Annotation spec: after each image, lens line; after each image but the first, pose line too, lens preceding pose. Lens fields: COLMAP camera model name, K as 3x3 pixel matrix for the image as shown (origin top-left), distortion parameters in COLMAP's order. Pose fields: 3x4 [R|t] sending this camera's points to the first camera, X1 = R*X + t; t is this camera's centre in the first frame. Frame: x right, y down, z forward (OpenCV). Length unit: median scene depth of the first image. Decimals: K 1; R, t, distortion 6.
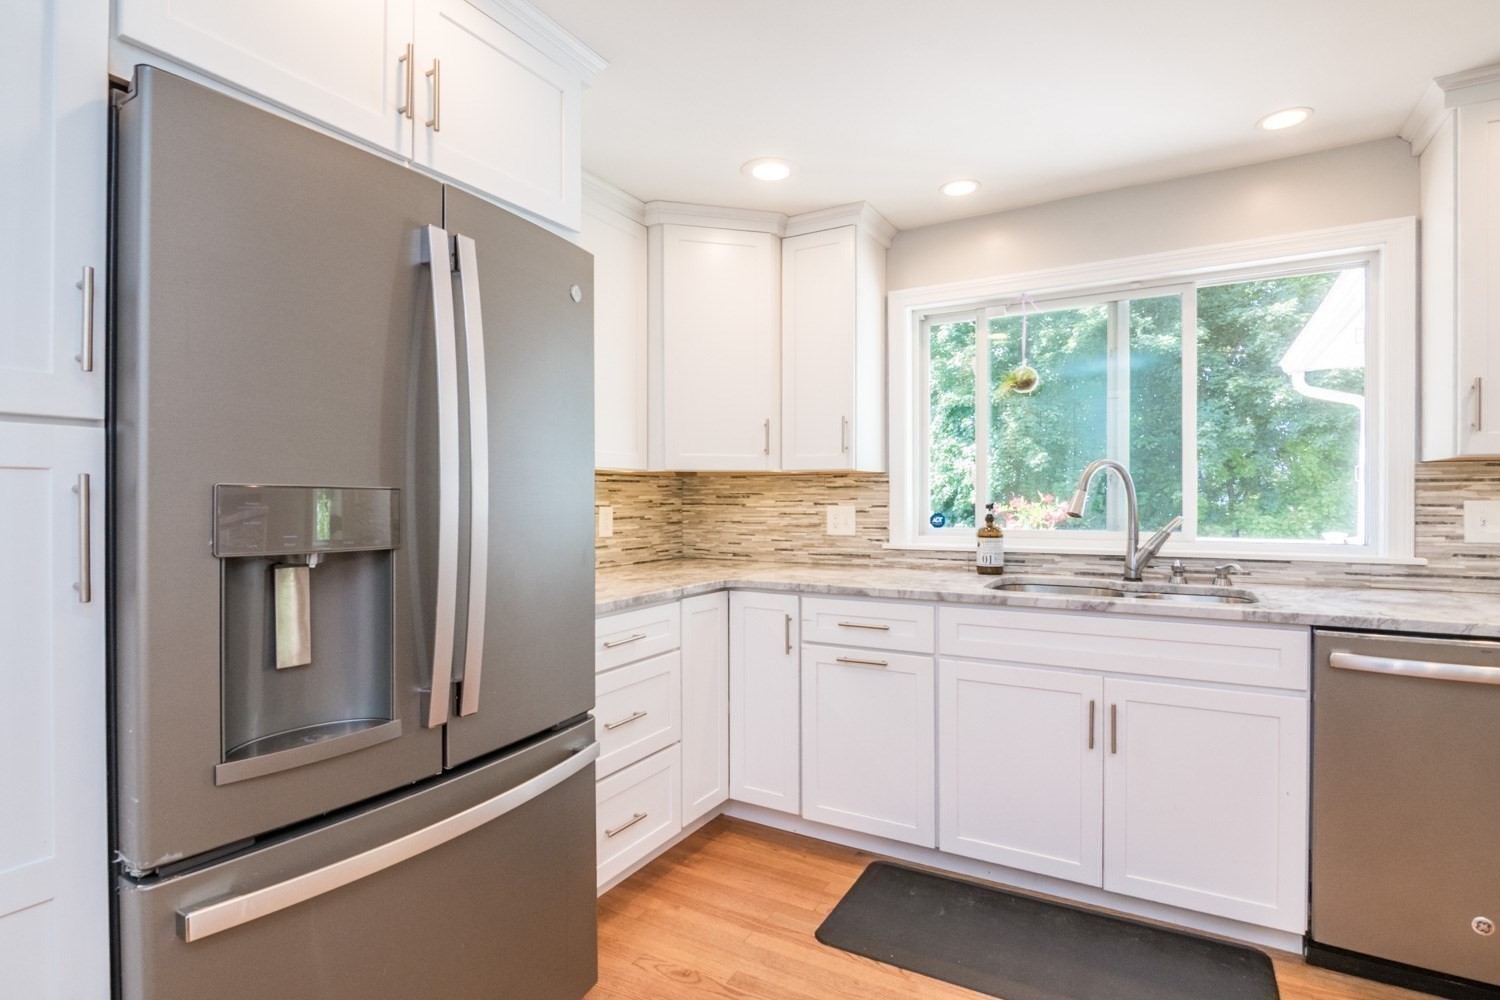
lens RADIAL K [[739.4, 0, 751.0], [0, 739.4, 503.6], [0, 0, 1]] dist [-0.017545, -0.001178]
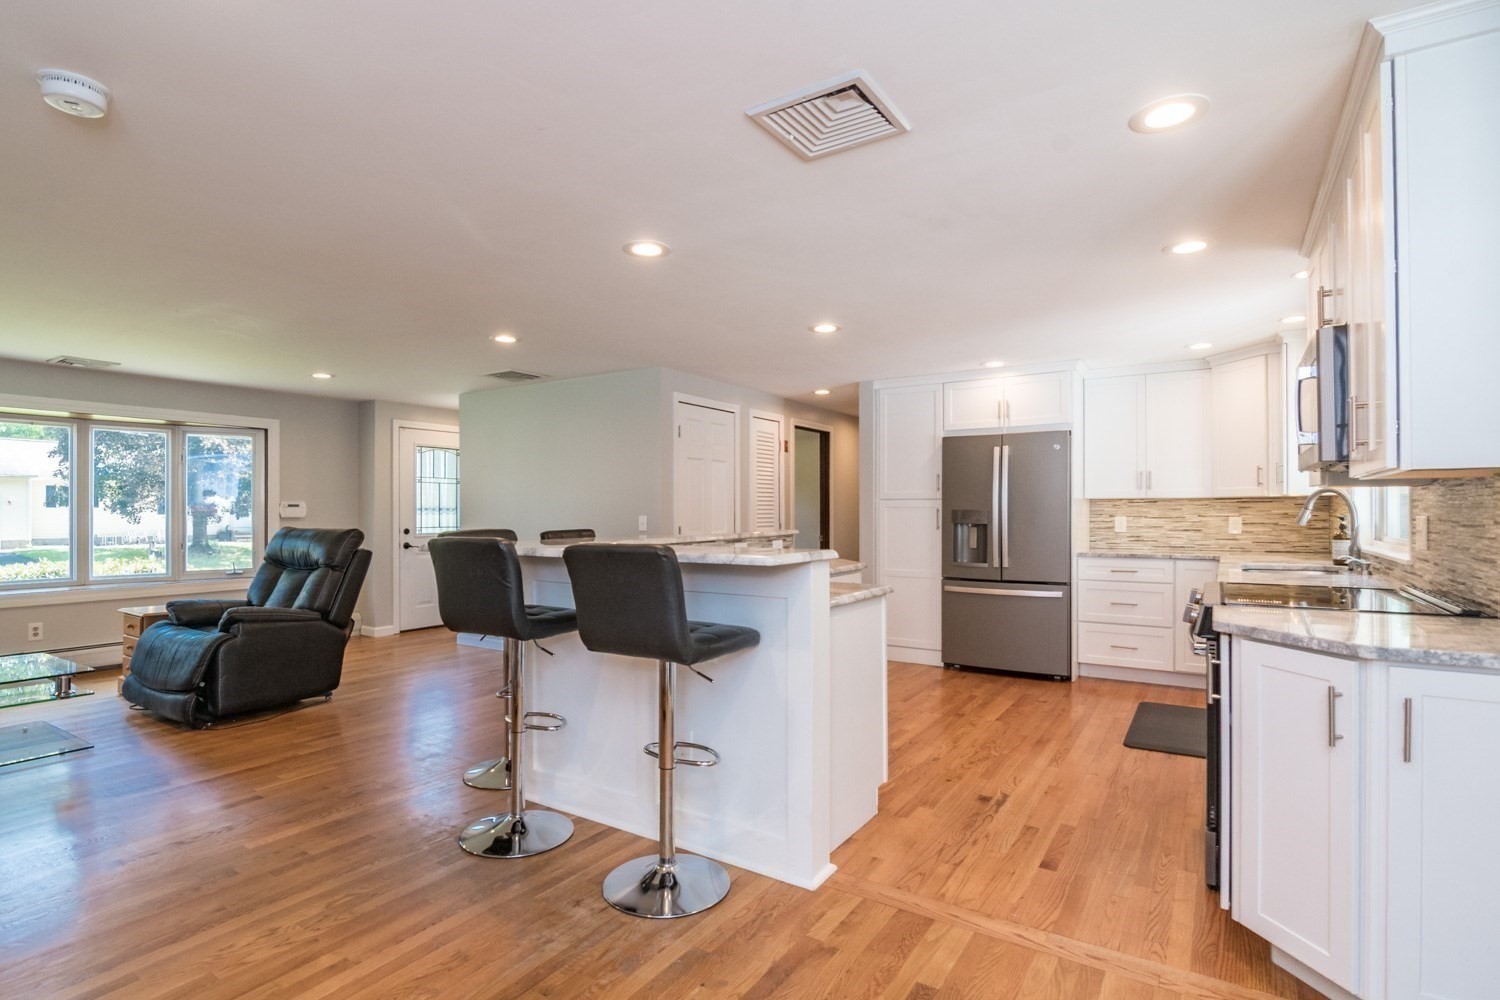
lens RADIAL K [[739.4, 0, 724.3], [0, 739.4, 508.4], [0, 0, 1]] dist [-0.017545, -0.001178]
pose [[-0.069362, -0.001703, -0.997590, 1.734657], [-0.005373, 0.999985, -0.001334, -0.007351], [0.997577, 0.005267, -0.069370, -0.109060]]
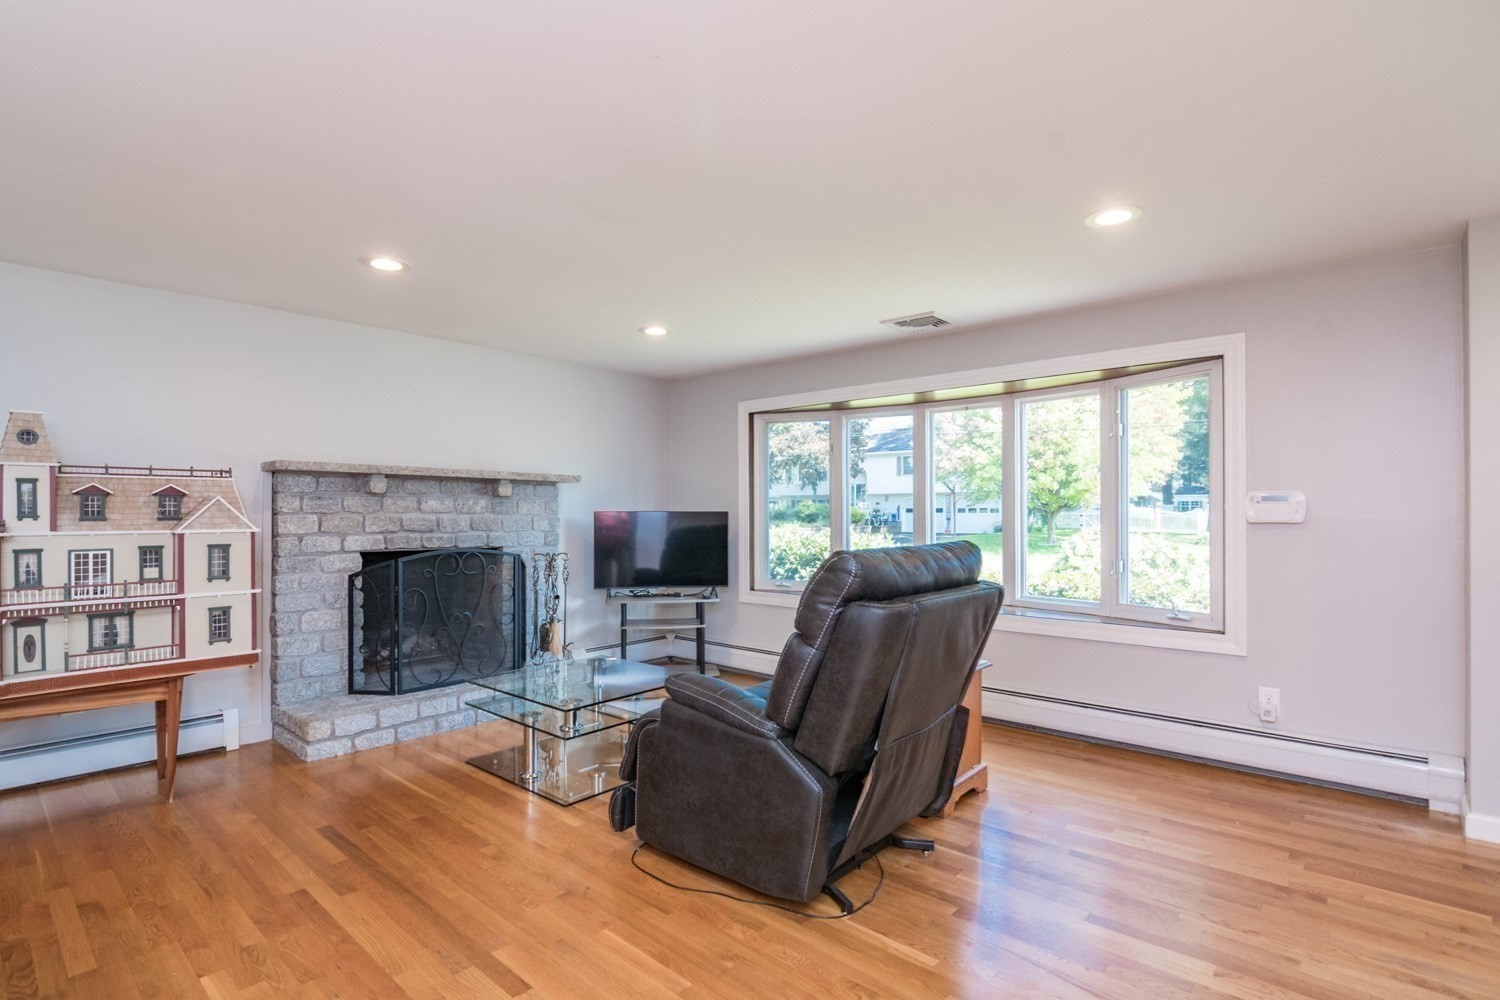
lens RADIAL K [[739.4, 0, 741.6], [0, 739.4, 510.1], [0, 0, 1]] dist [-0.017545, -0.001178]
pose [[-0.978179, 0.004356, 0.207720, 0.072987], [0.004694, 0.999988, 0.001133, 0.000807], [-0.207713, 0.002084, -0.978188, -0.342155]]
